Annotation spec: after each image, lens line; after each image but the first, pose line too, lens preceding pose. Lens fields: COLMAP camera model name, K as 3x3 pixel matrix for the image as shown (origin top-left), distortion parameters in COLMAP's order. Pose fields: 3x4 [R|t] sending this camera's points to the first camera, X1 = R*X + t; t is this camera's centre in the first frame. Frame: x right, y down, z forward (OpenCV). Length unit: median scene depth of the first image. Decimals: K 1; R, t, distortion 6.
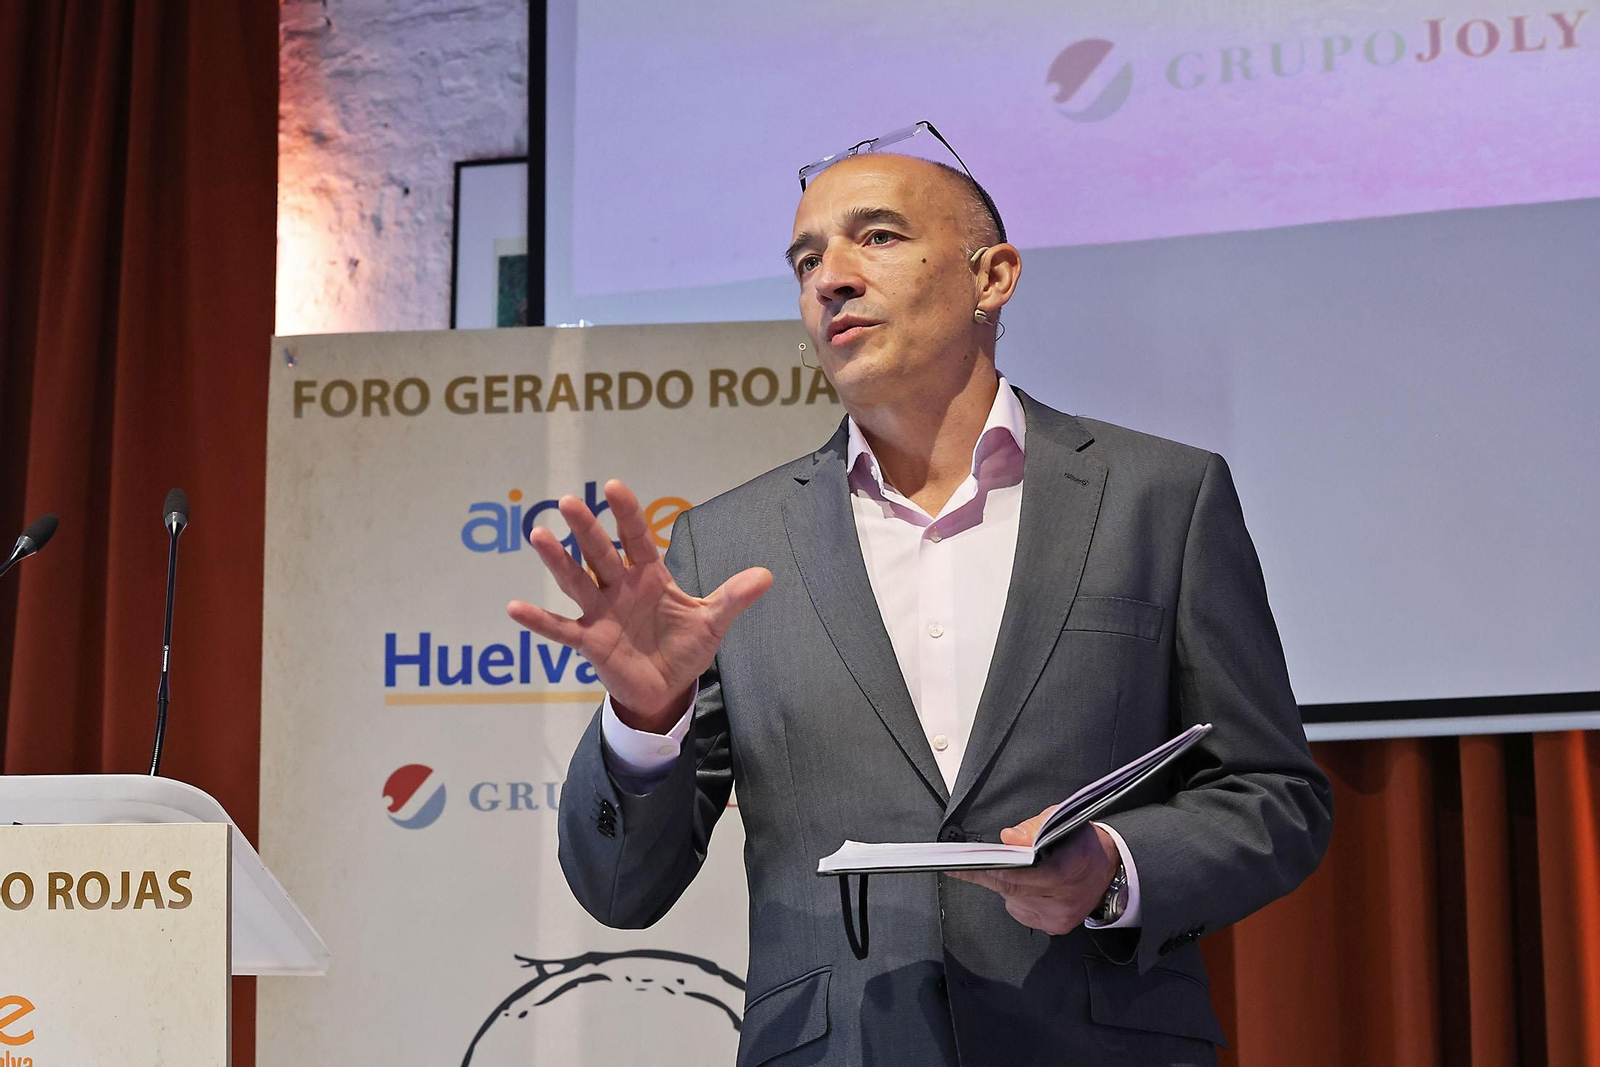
lens RADIAL K [[3202.6, 0, 815.3], [0, 3202.6, 524.8], [0, 0, 1]] dist [-0.150608, 0.000000]
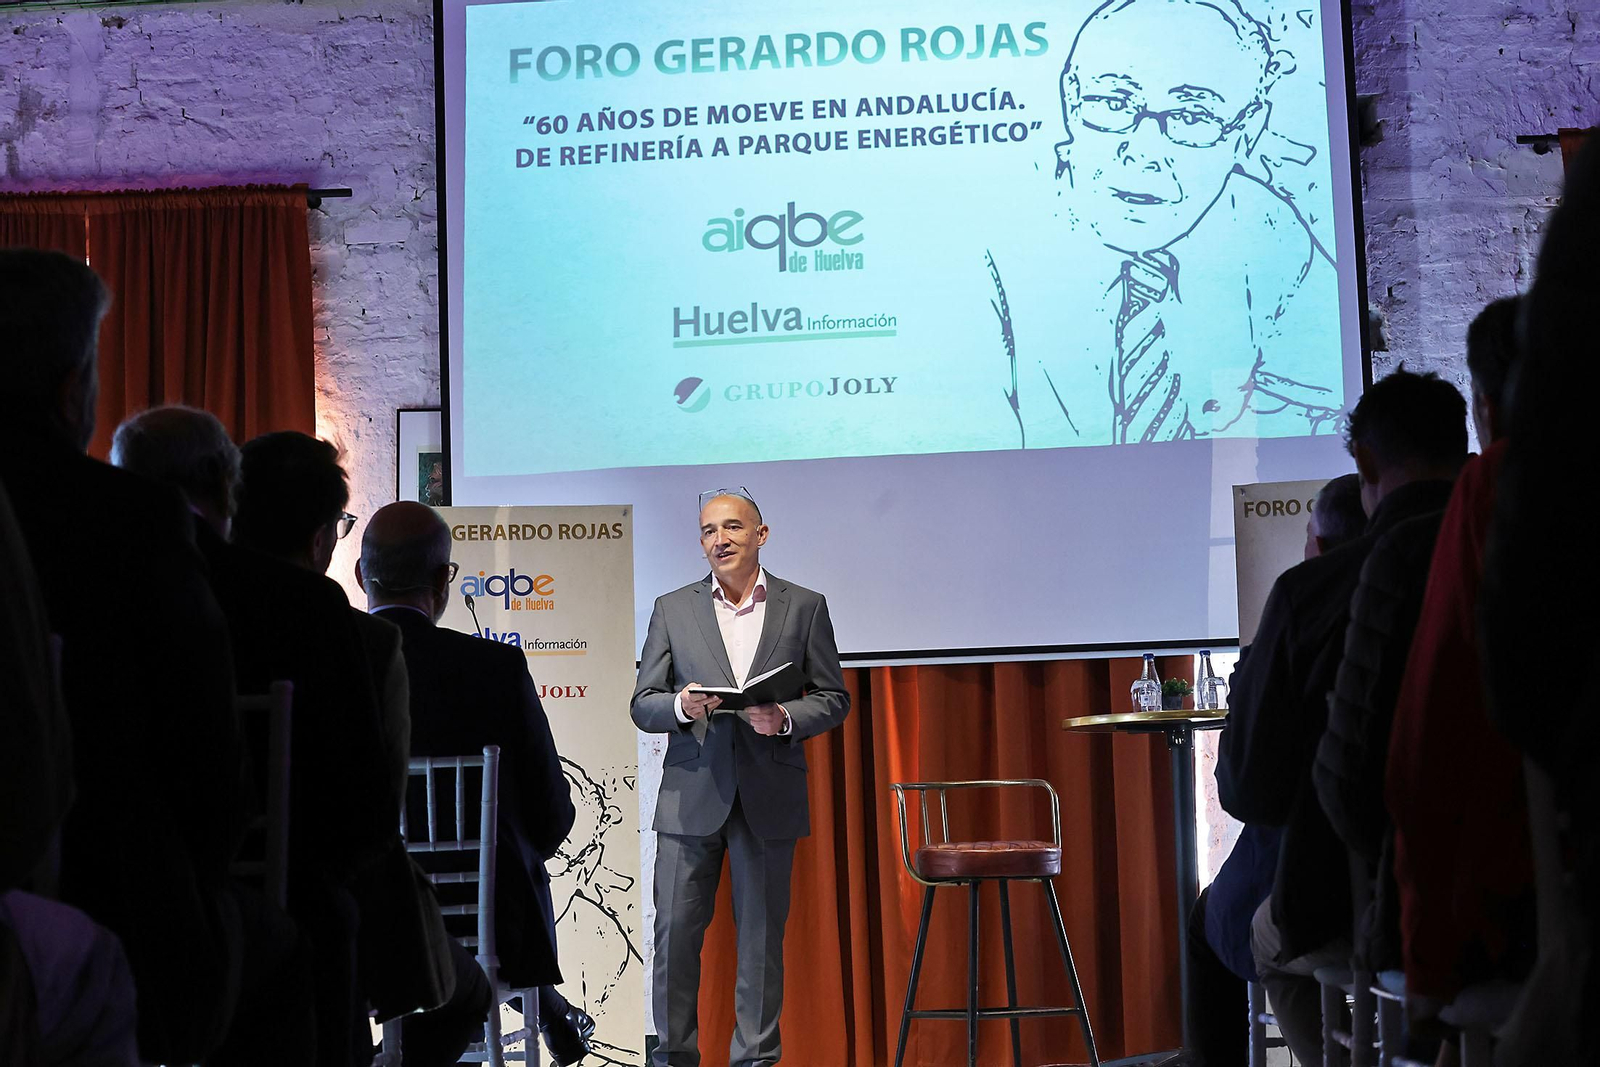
lens RADIAL K [[3202.6, 0, 799.8], [0, 3202.6, 535.4], [0, 0, 1]] dist [-0.150608, 0.000000]
pose [[0.967833, 0.006750, 0.251503, -0.482879], [-0.017386, 0.999045, 0.040090, -0.144014], [-0.250993, -0.043173, 0.967026, -1.485910]]
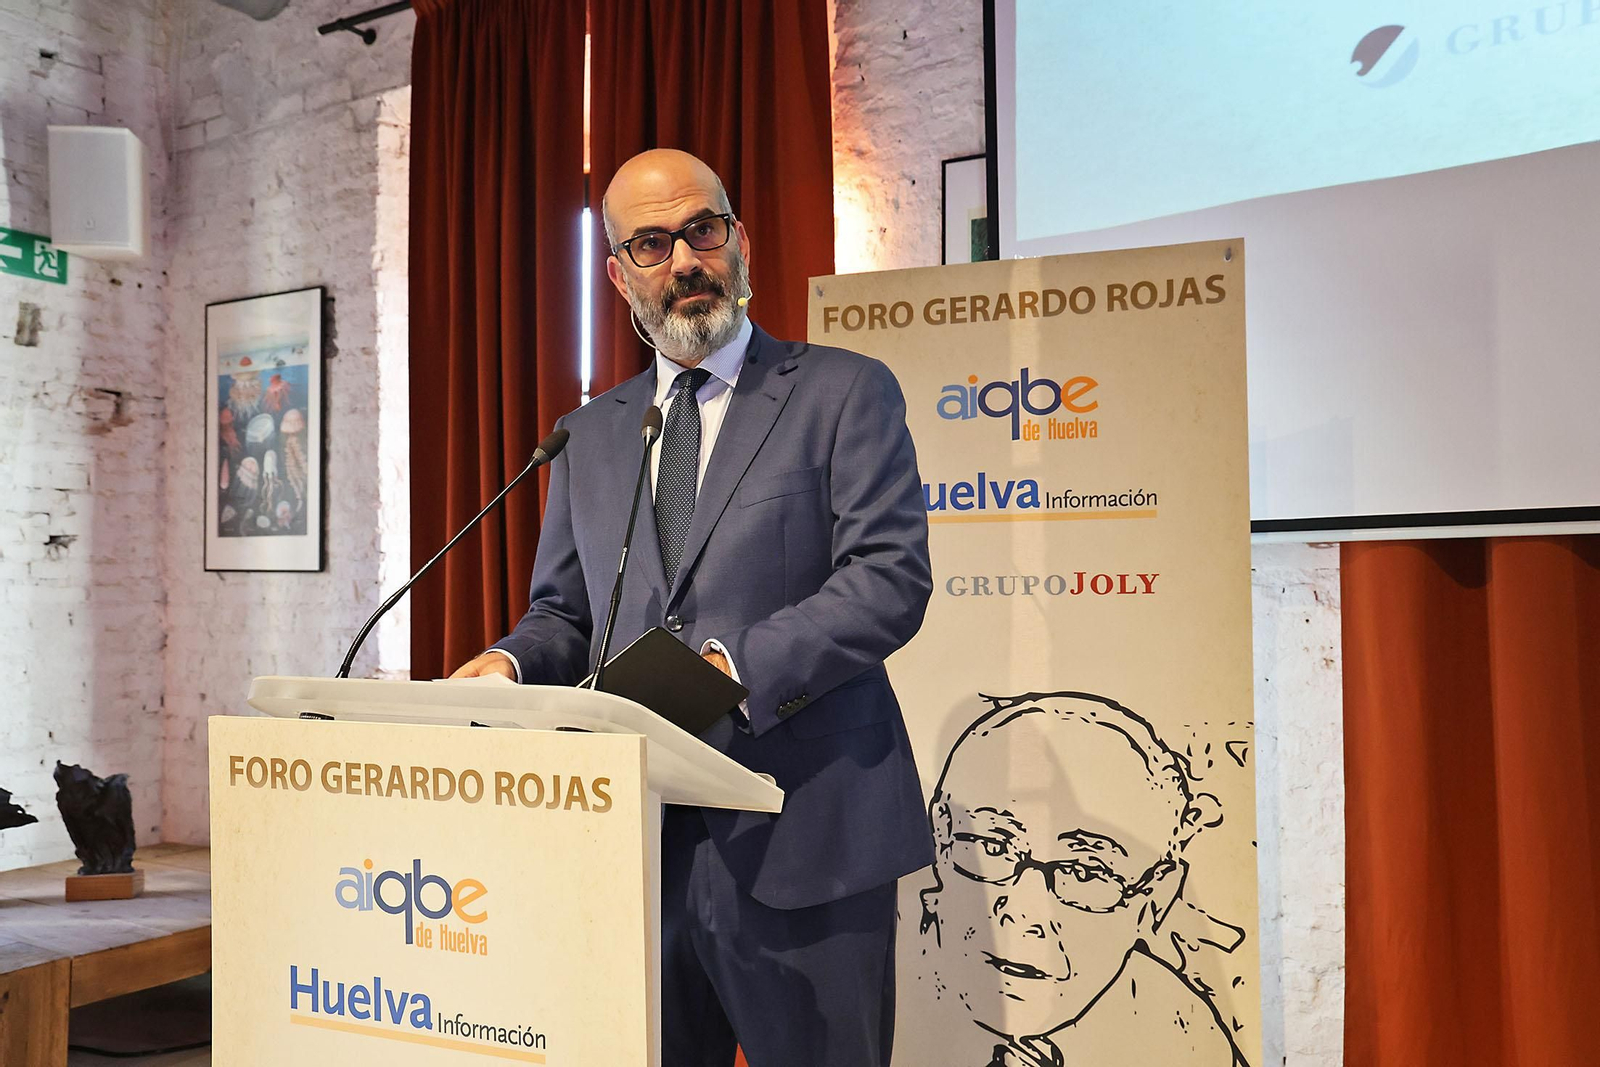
lens RADIAL K [[1389.5, 0, 809.5], [0, 1389.5, 541.9], [0, 0, 1]] dist [-0.026332, 0.062029]
pose [[0.967460, -0.011607, -0.252757, -0.006531], [0.043778, 0.991560, 0.122032, -0.016254], [0.249208, -0.129126, 0.959803, 0.363290]]
